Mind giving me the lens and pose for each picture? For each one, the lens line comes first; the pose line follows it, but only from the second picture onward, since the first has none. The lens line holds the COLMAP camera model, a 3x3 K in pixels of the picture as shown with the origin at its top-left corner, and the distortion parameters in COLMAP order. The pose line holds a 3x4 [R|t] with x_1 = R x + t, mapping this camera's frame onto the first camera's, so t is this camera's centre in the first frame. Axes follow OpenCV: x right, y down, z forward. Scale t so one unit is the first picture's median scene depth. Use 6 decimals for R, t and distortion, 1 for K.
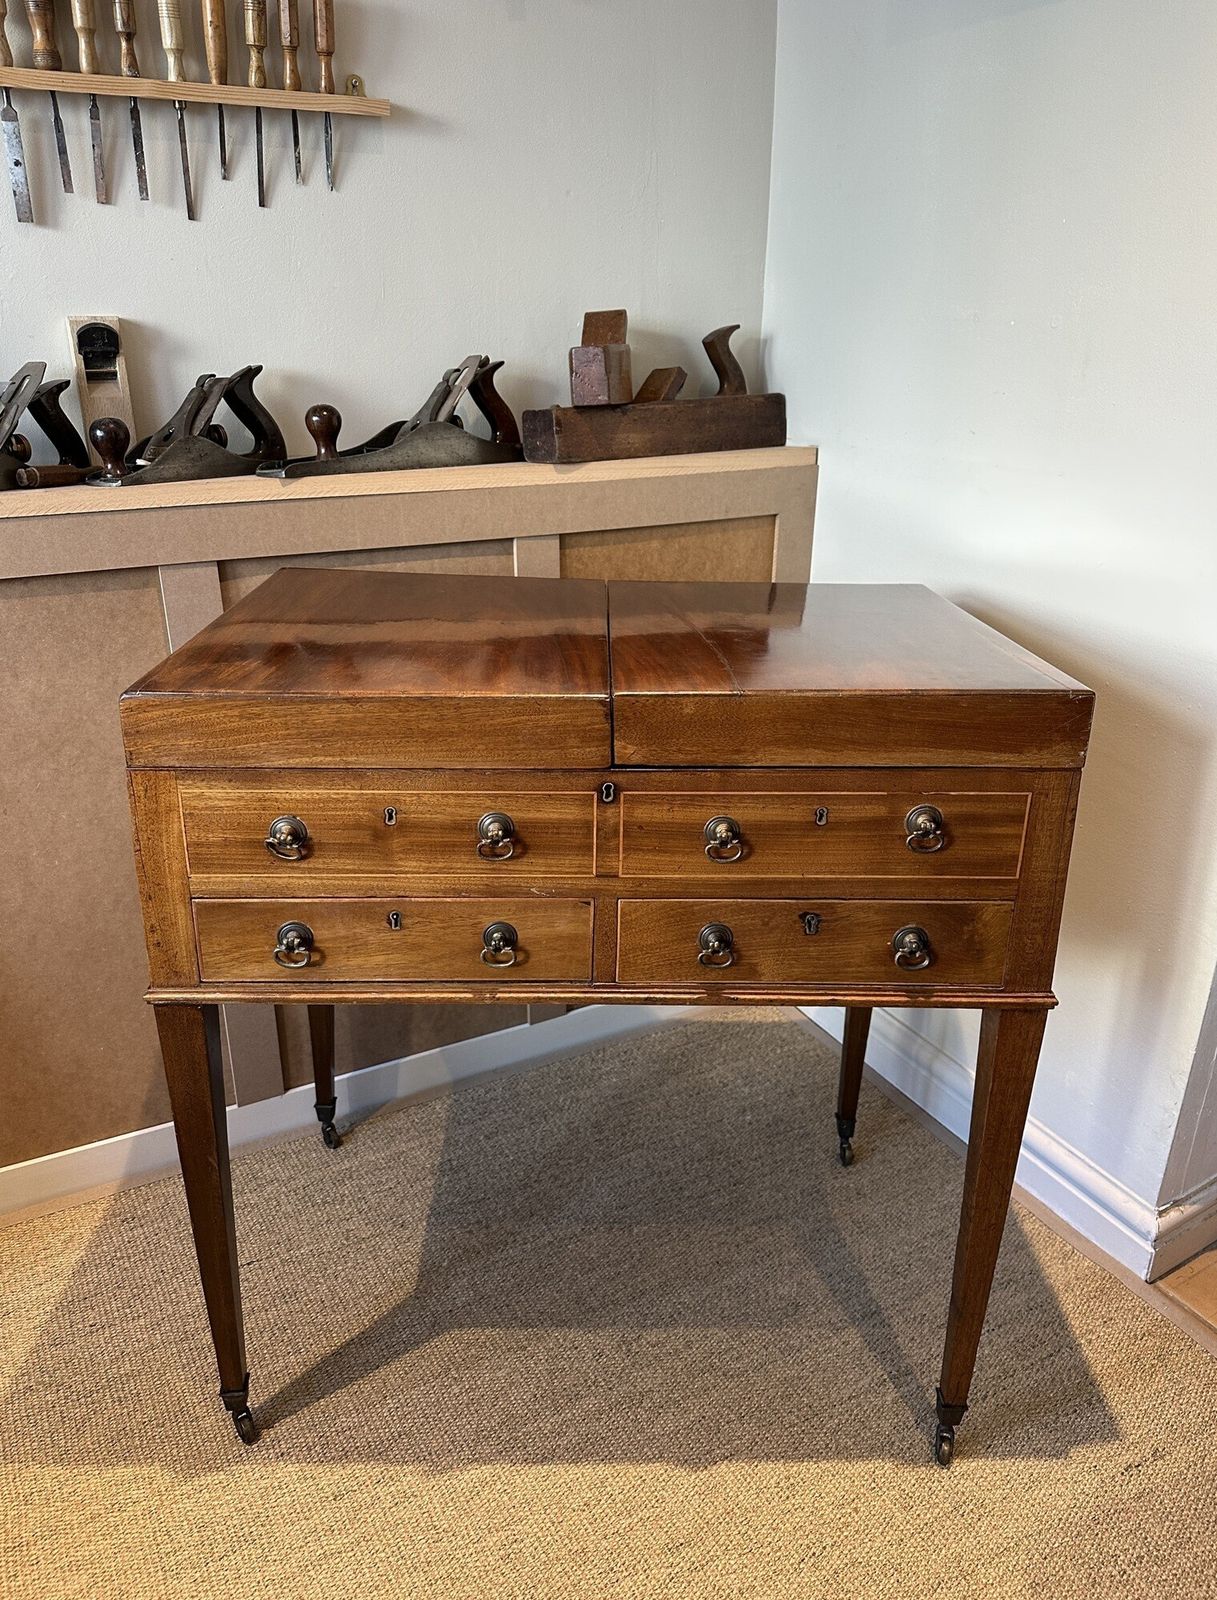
lens RADIAL K [[1131.6, 0, 599.4], [0, 1131.6, 806.0], [0, 0, 1]] dist [0.062903, -0.079123]
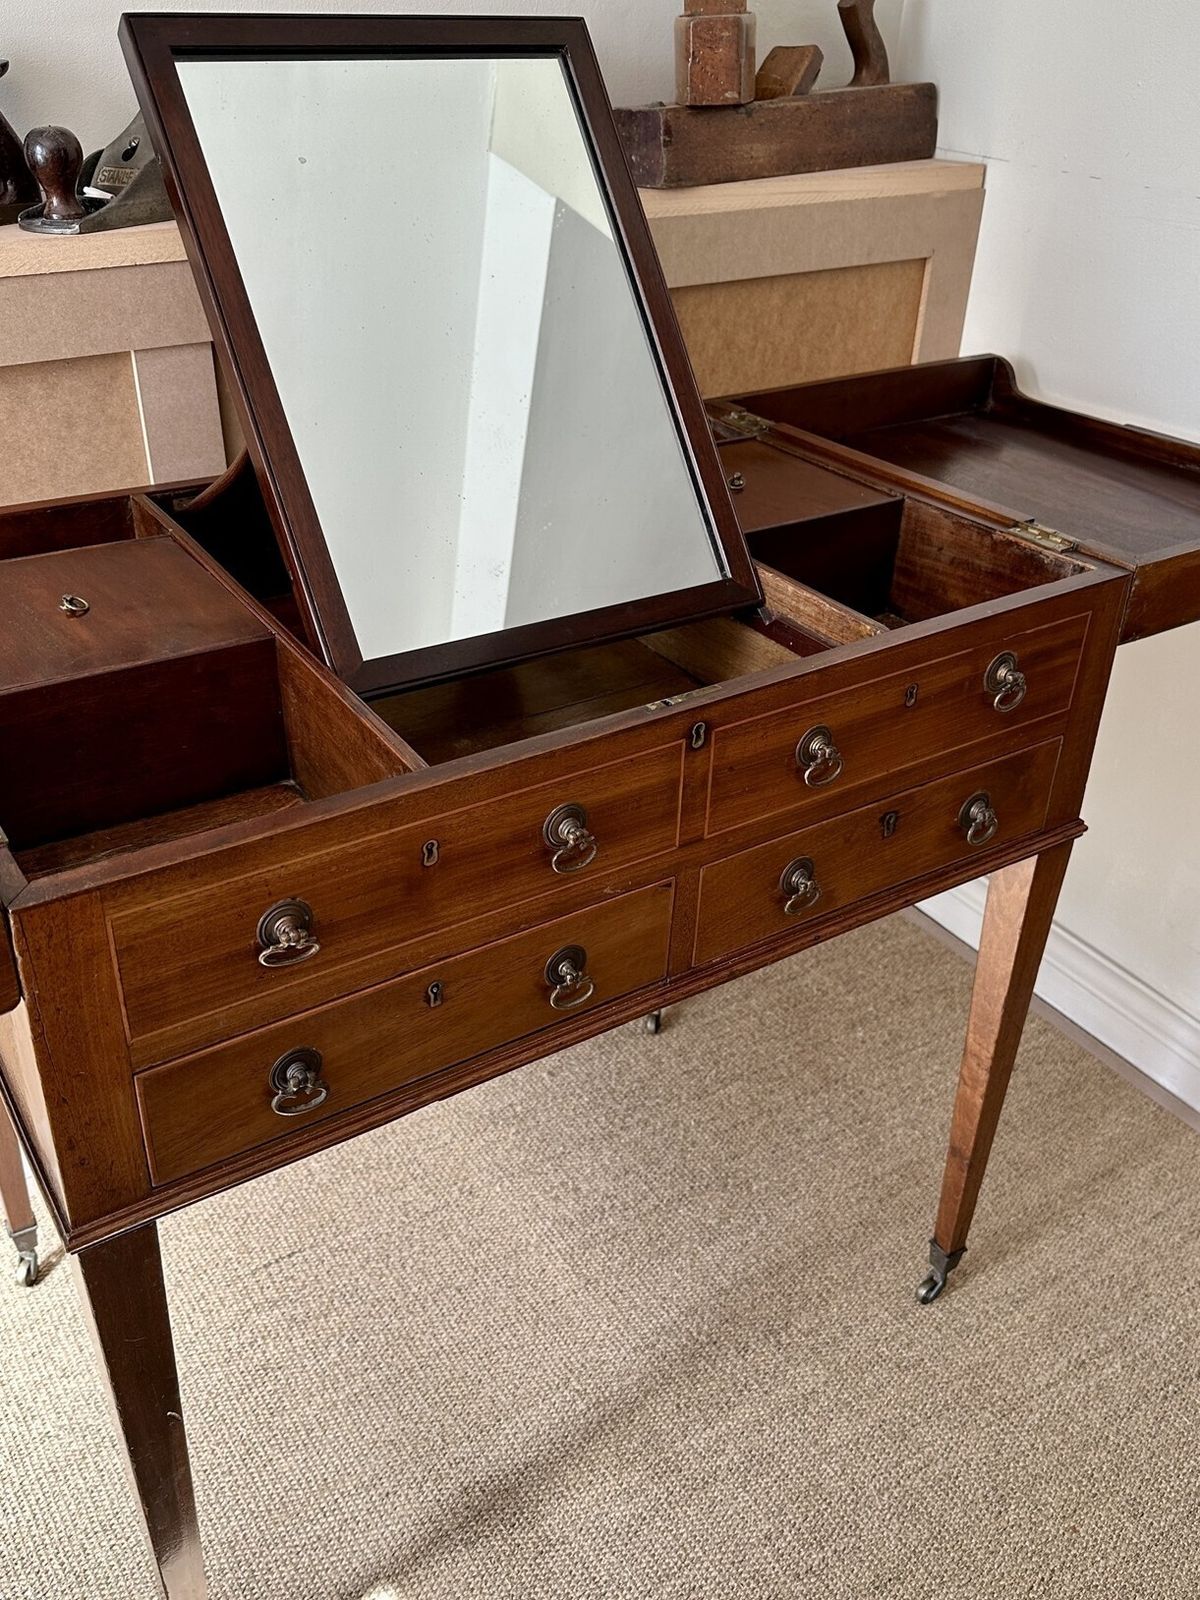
lens RADIAL K [[1356.6, 0, 597.0], [0, 1356.6, 810.8], [0, 0, 1]] dist [0.059654, -0.103571]
pose [[0.996536, -0.022871, 0.079956, -0.181718], [0.008531, 0.984482, 0.175280, -0.080023], [-0.082724, -0.173991, 0.981267, 0.109046]]
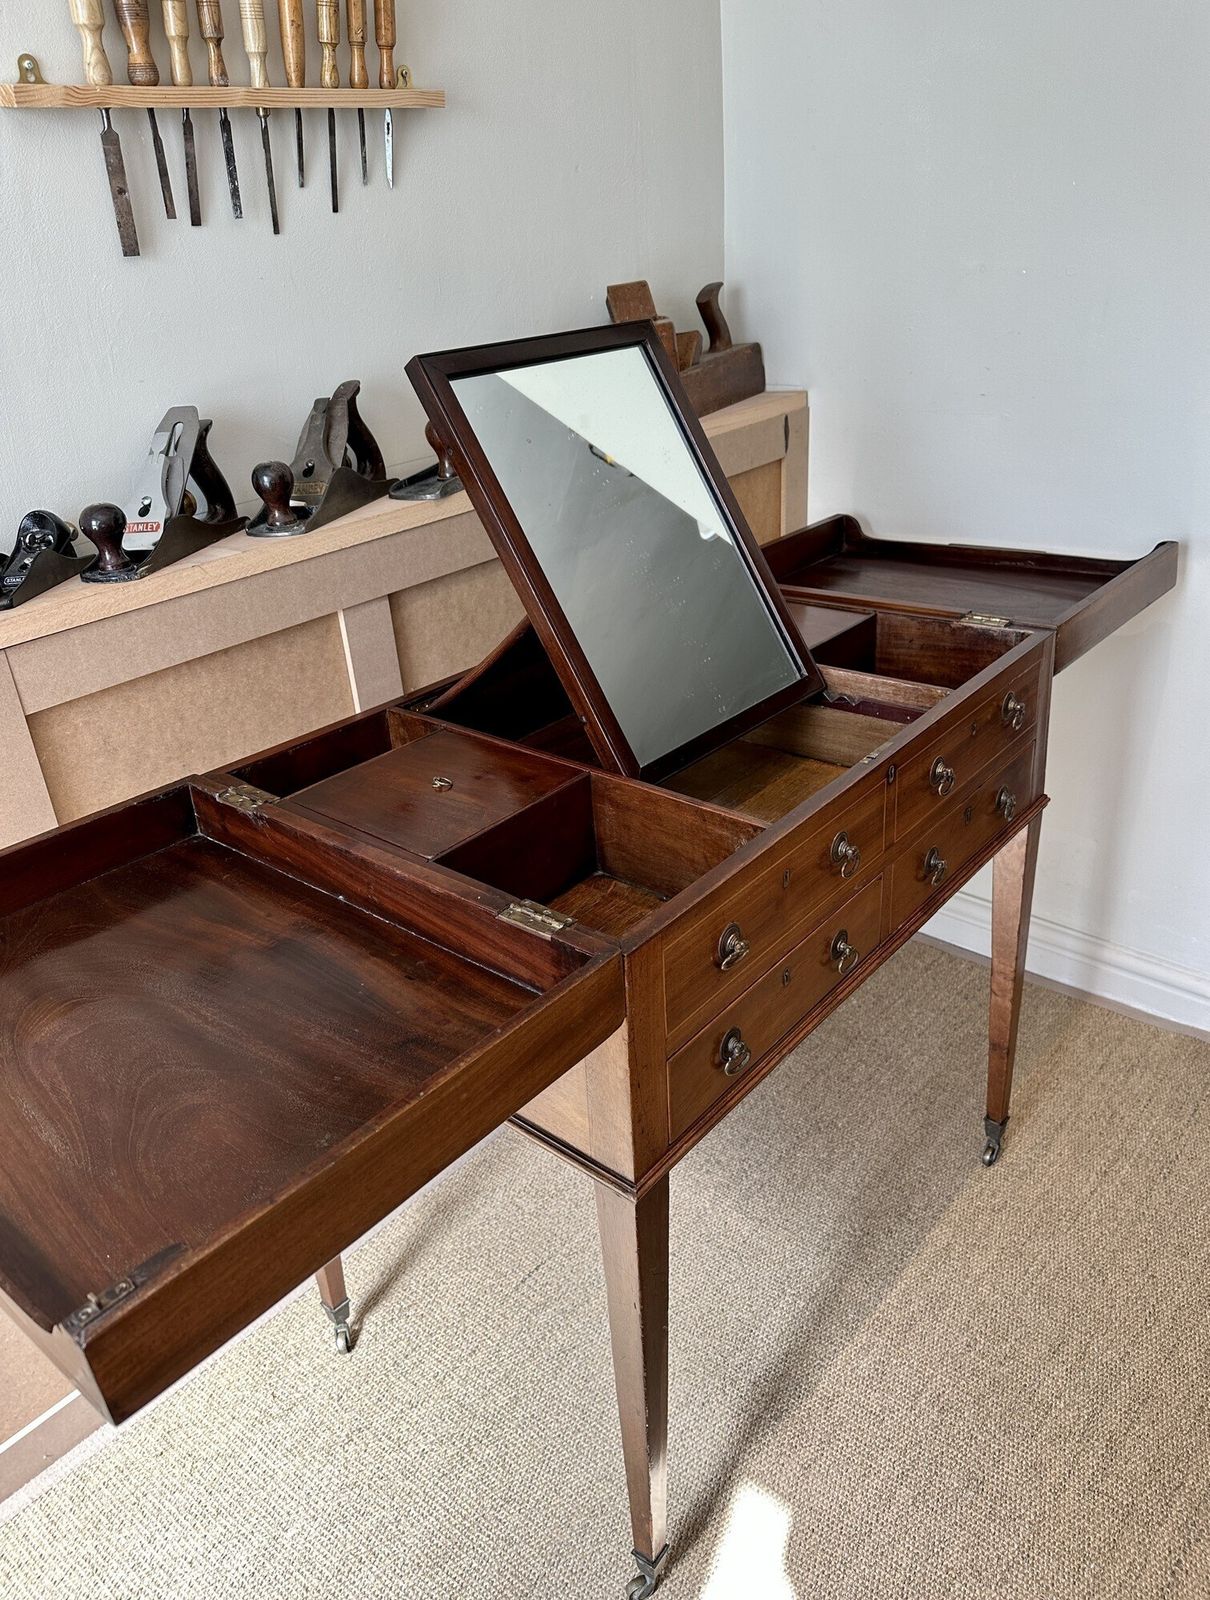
lens RADIAL K [[1142.9, 0, 618.1], [0, 1142.9, 795.5], [0, 0, 1]] dist [0.061460, -0.101101]
pose [[0.929377, -0.220262, 0.296214, -0.506619], [0.201310, 0.975061, 0.093432, -0.104776], [-0.309406, -0.027202, 0.950541, 0.010159]]
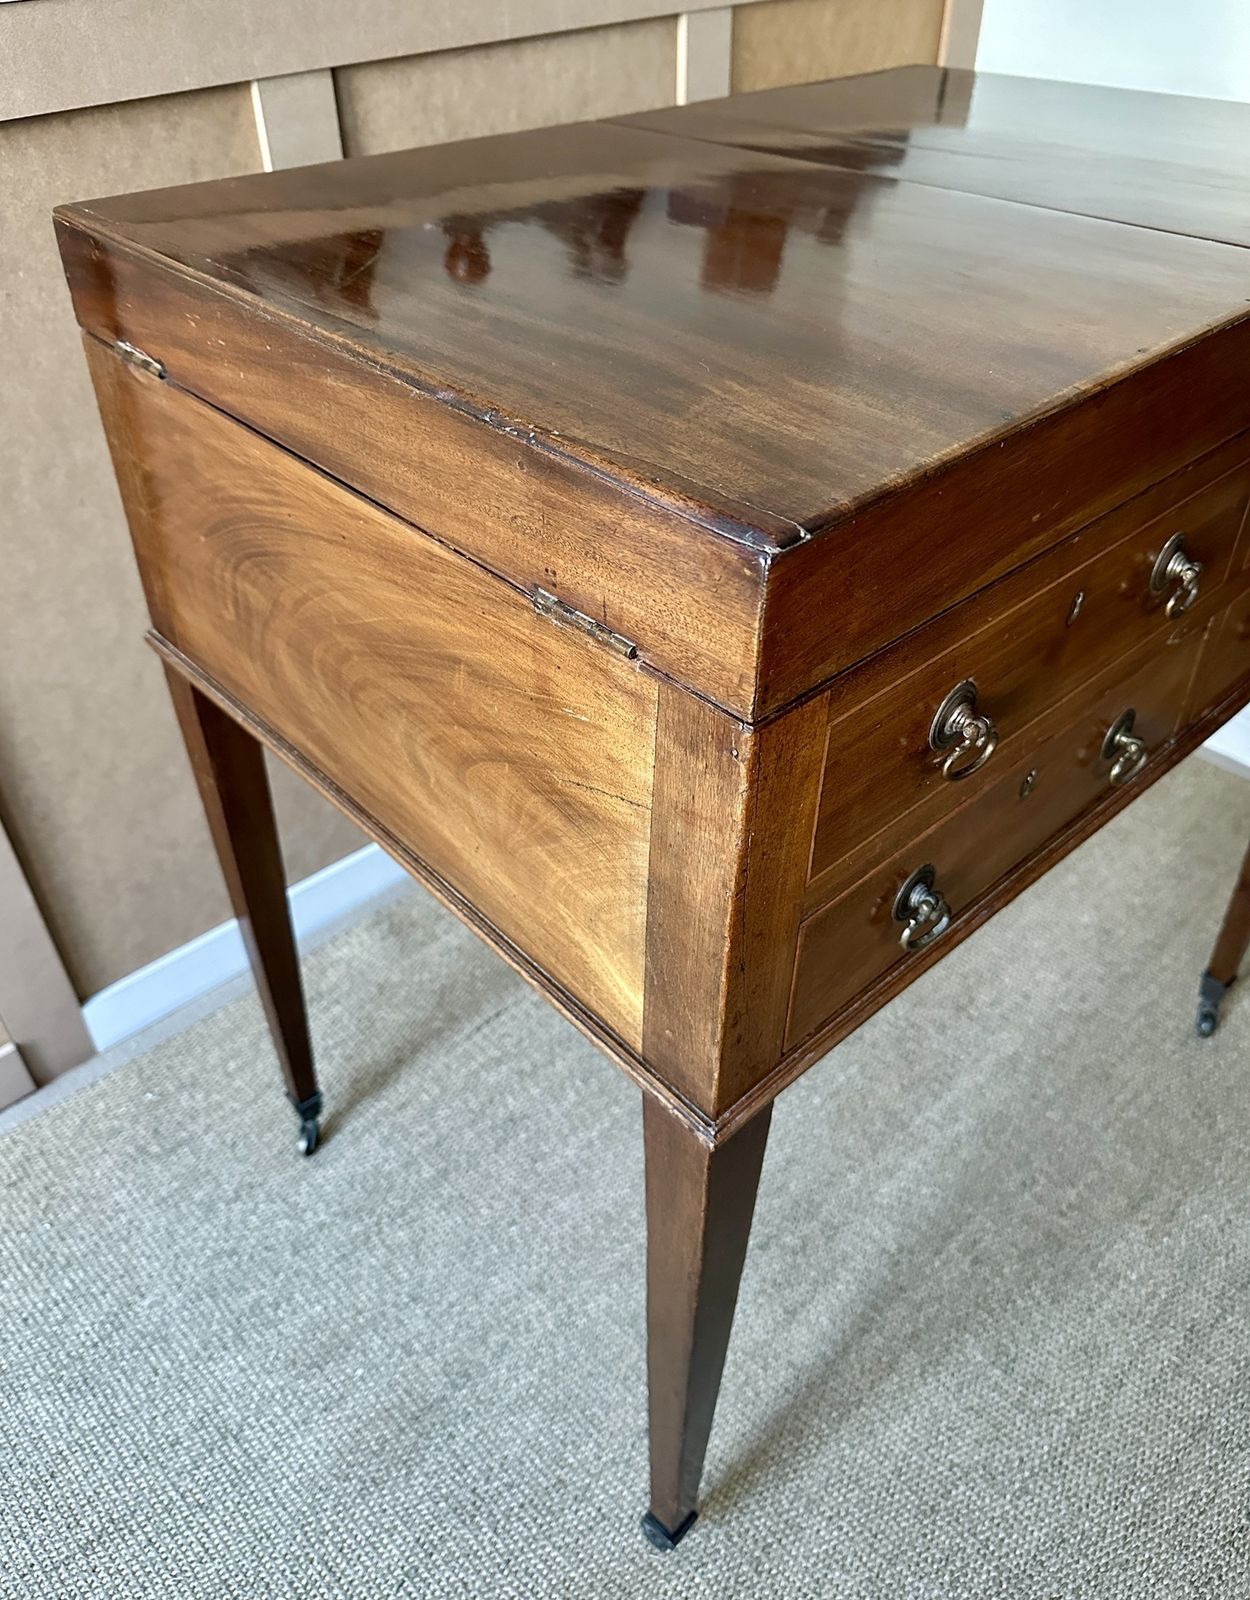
lens RADIAL K [[1205.4, 0, 626.3], [0, 1205.4, 776.9], [0, 0, 1]] dist [-0.001408, -0.008664]
pose [[0.967267, -0.177532, 0.181322, -0.389373], [0.117007, 0.946065, 0.302109, -0.022302], [-0.225176, -0.271004, 0.935870, 0.231316]]
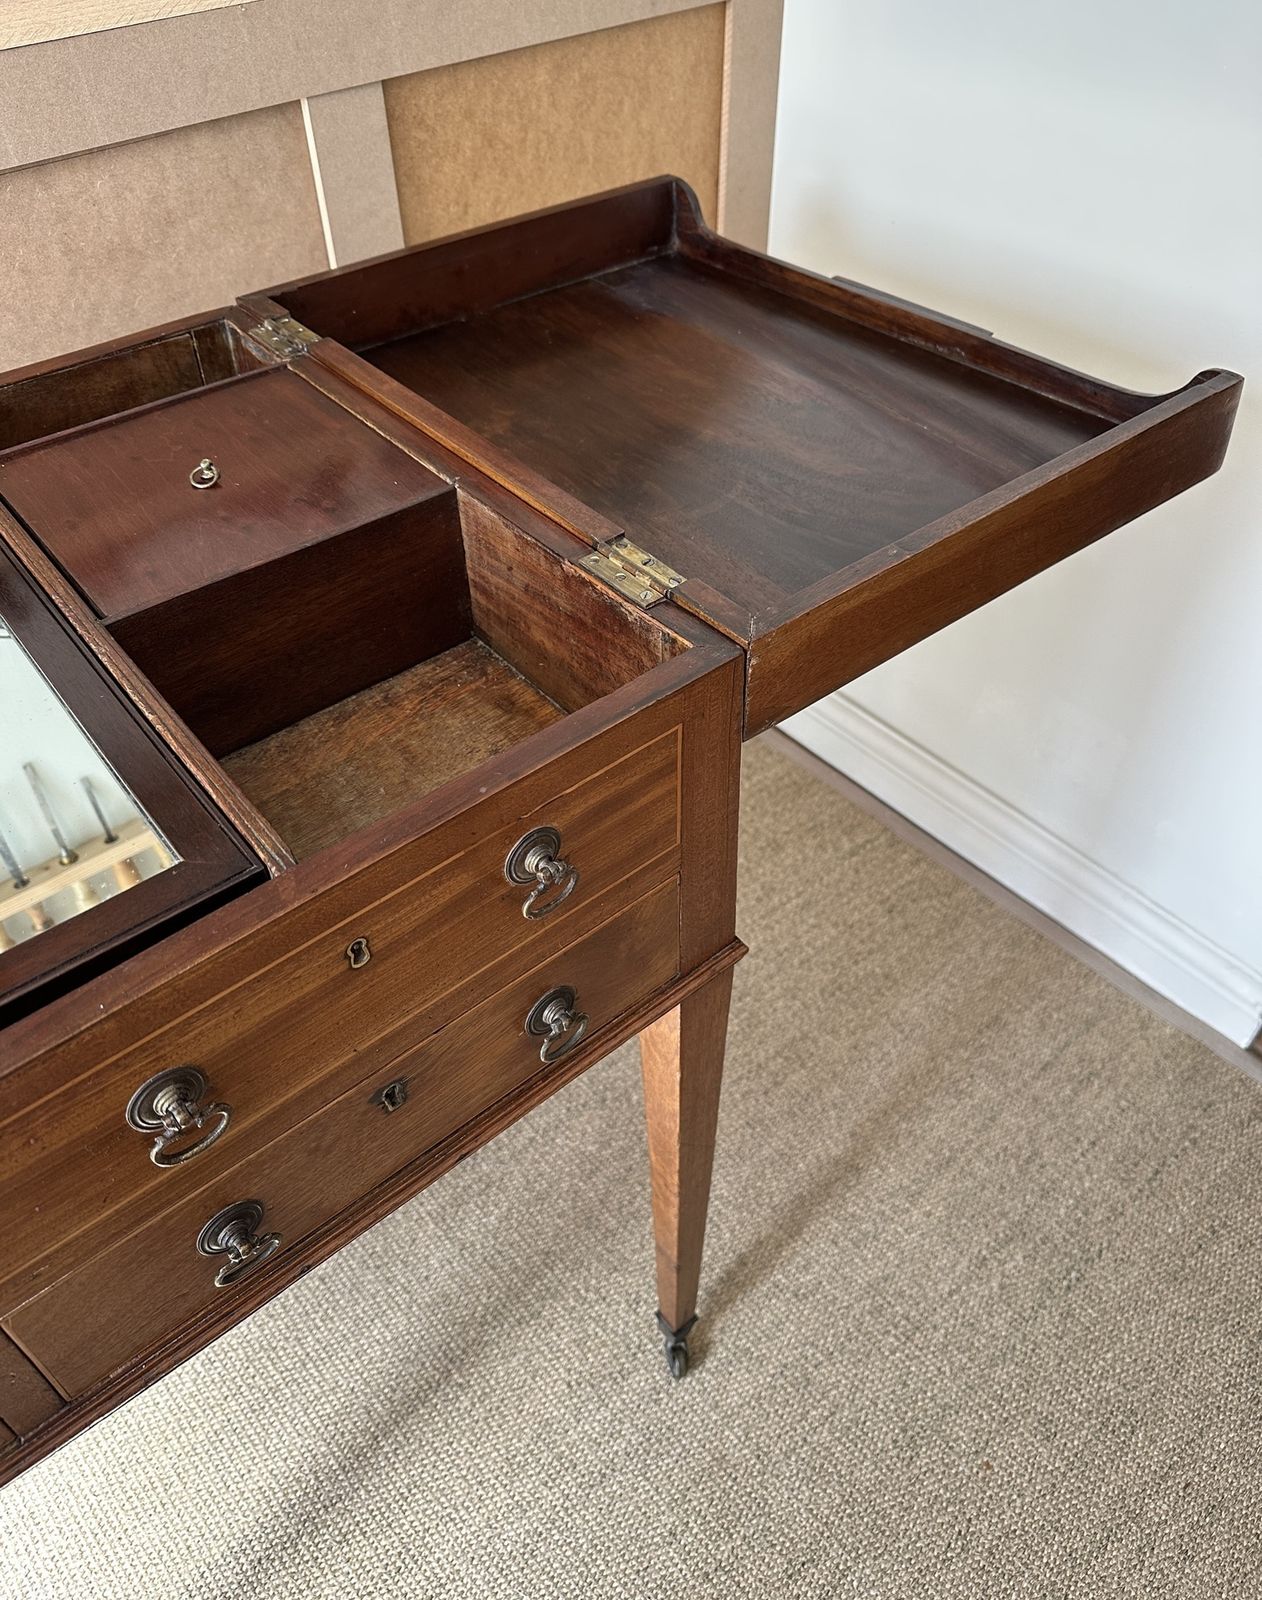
lens RADIAL K [[1199.0, 0, 614.4], [0, 1199.0, 767.7], [0, 0, 1]] dist [0.071914, -0.121764]
pose [[0.976096, -0.160691, 0.146337, -0.078163], [0.096623, 0.923956, 0.370093, -0.166317], [-0.194679, -0.347107, 0.917397, 0.383238]]
